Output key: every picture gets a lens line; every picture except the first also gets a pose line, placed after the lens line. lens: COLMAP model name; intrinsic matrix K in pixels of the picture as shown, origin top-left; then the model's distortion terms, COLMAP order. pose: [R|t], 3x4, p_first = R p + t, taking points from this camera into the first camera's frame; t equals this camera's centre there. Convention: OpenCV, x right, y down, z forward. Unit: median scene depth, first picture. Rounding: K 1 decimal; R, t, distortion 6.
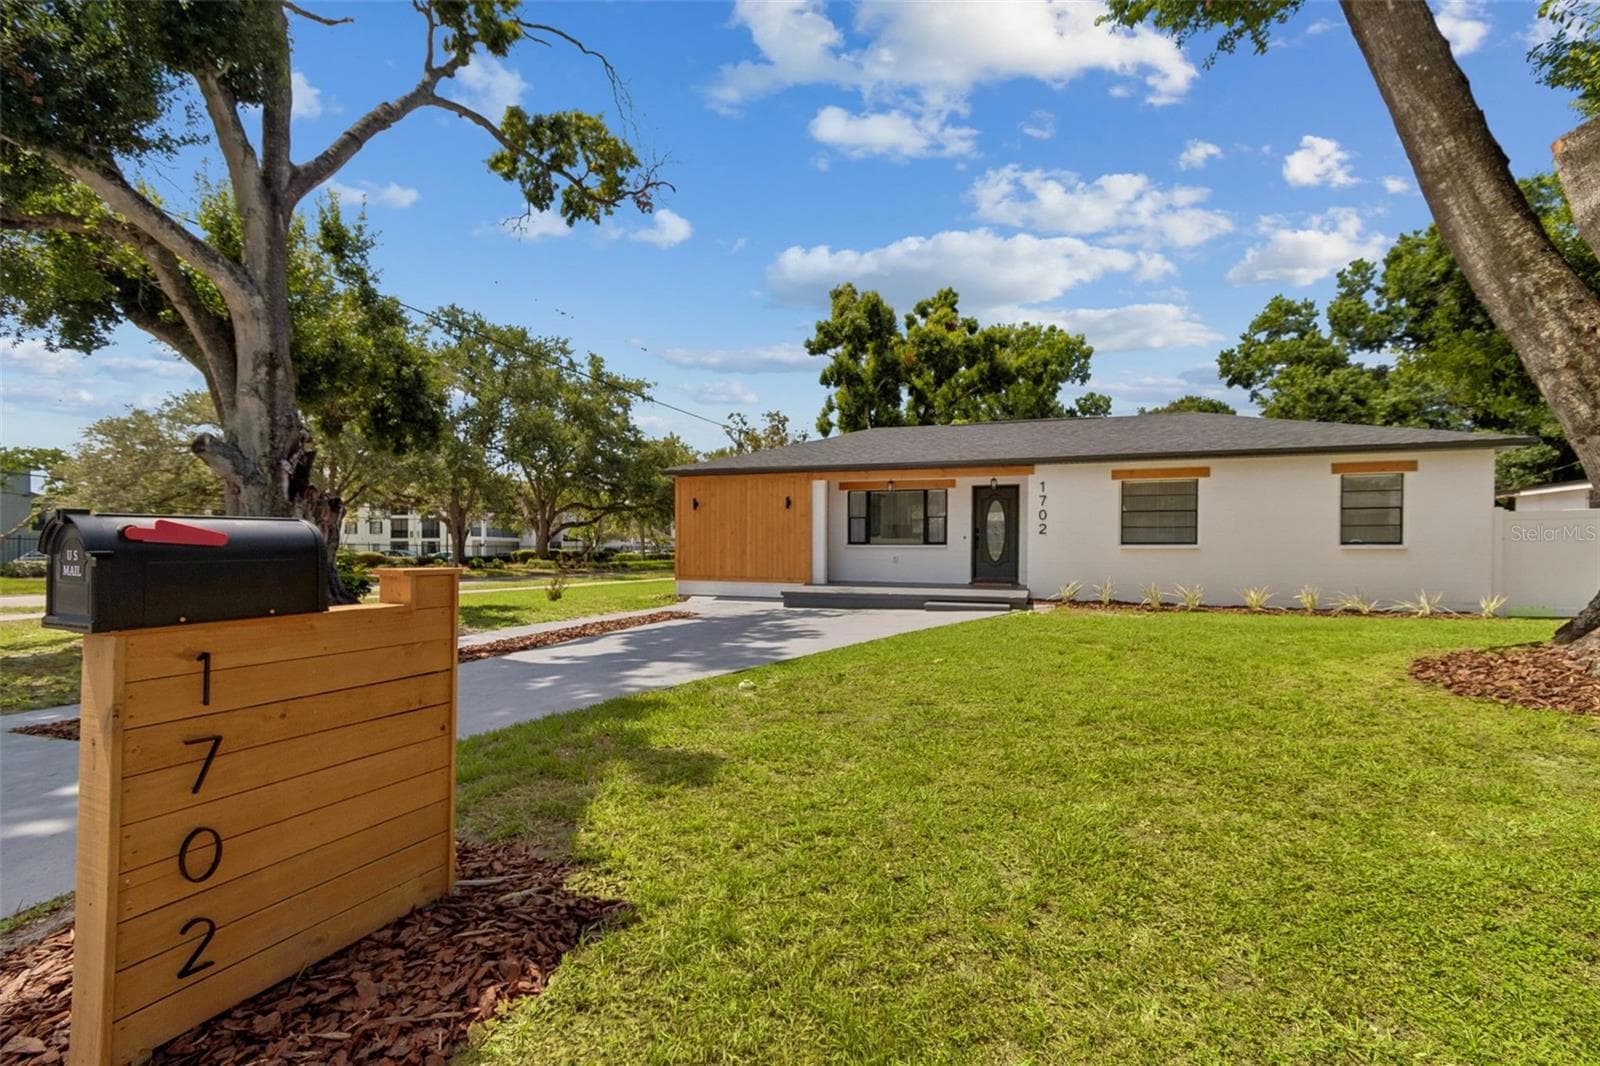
lens RADIAL K [[734.5, 0, 792.7], [0, 734.5, 559.3], [0, 0, 1]] dist [0.003919, 0.000156]
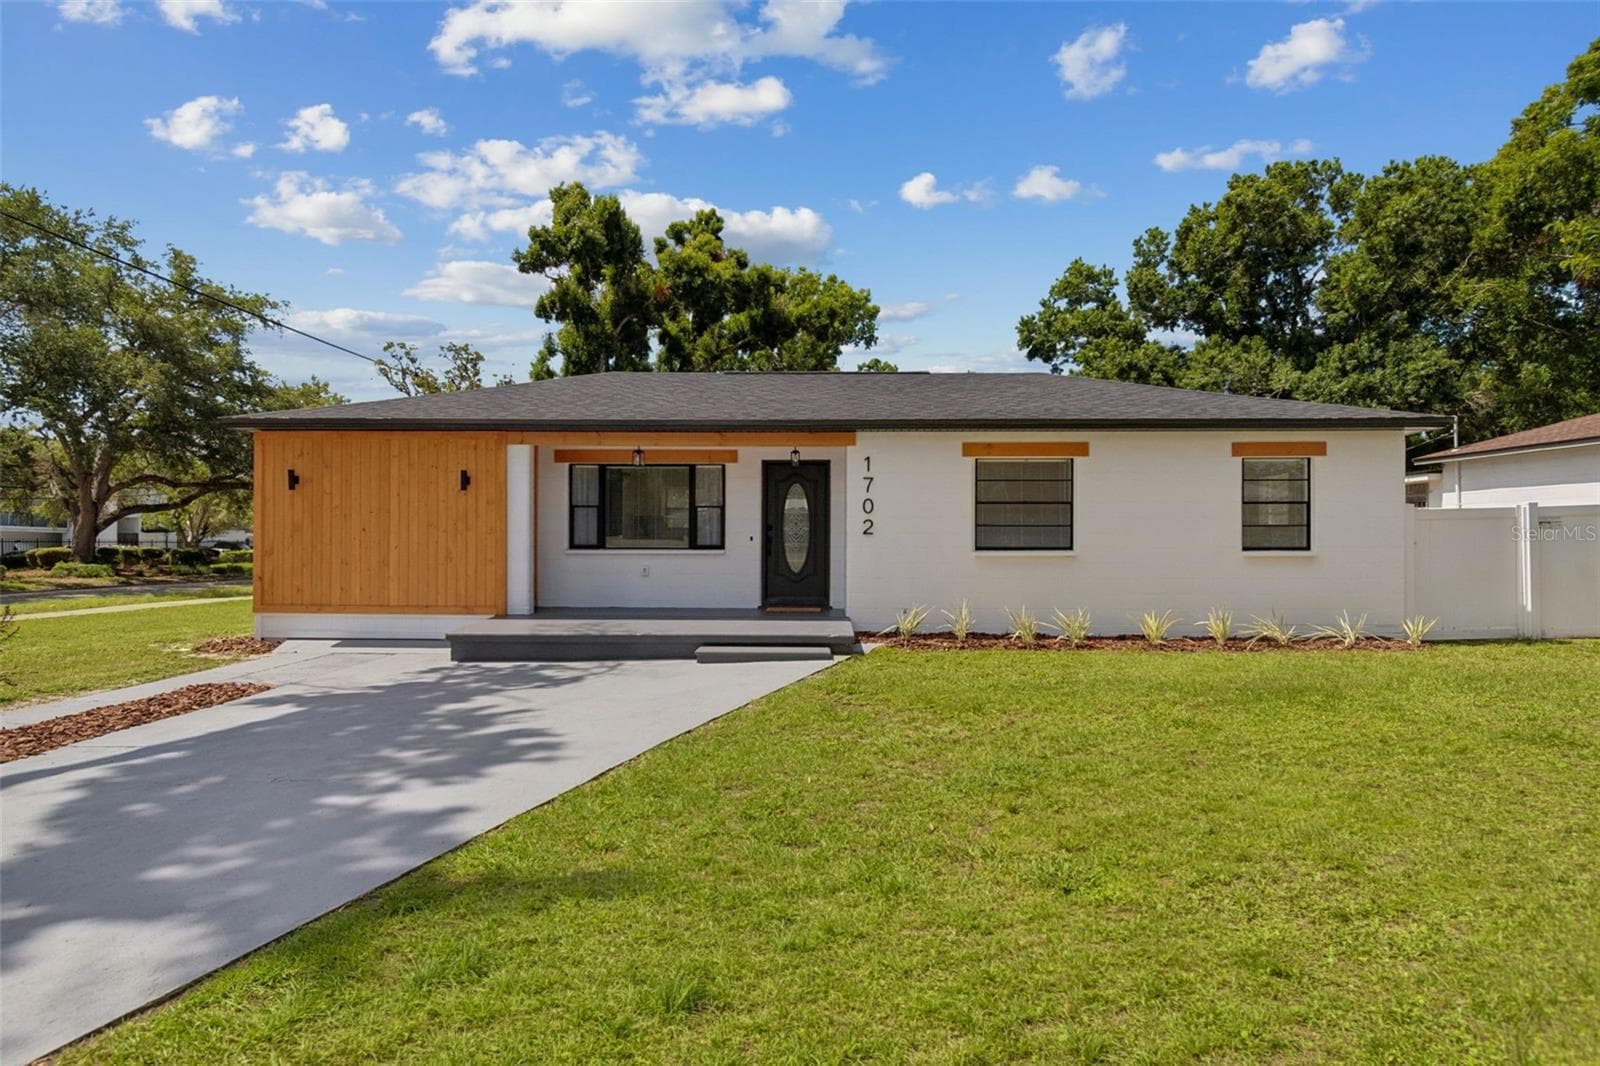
lens RADIAL K [[866.5, 0, 809.6], [0, 866.5, 536.2], [0, 0, 1]] dist [-0.001649, 0.000368]
pose [[0.945795, -0.000469, 0.324765, 0.016486], [0.006449, 0.999829, -0.017335, -0.009671], [-0.324701, 0.018490, 0.945636, 0.132441]]
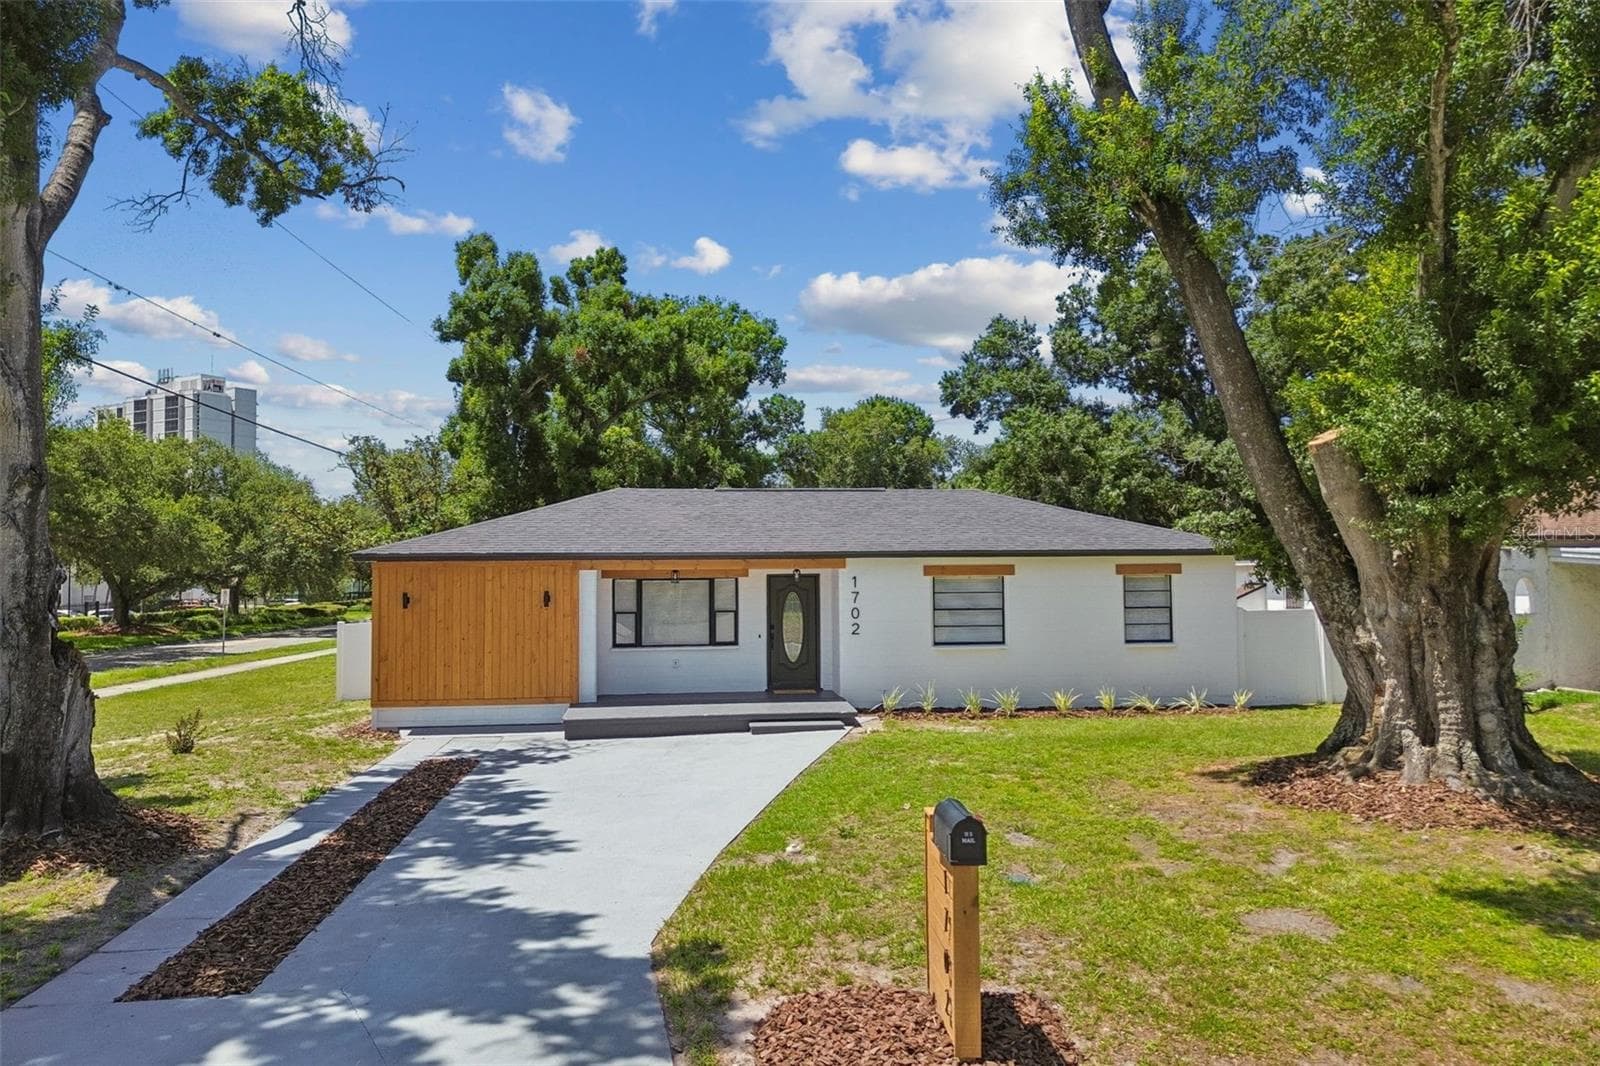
lens RADIAL K [[1187.5, 0, 800.0], [0, 1187.5, 533.0], [0, 0, 1]] dist [0.091998, -0.096214]
pose [[0.894513, 0.003137, 0.447031, -0.179345], [0.019389, 0.998762, -0.045804, -0.045834], [-0.446621, 0.049640, 0.893345, -0.131034]]
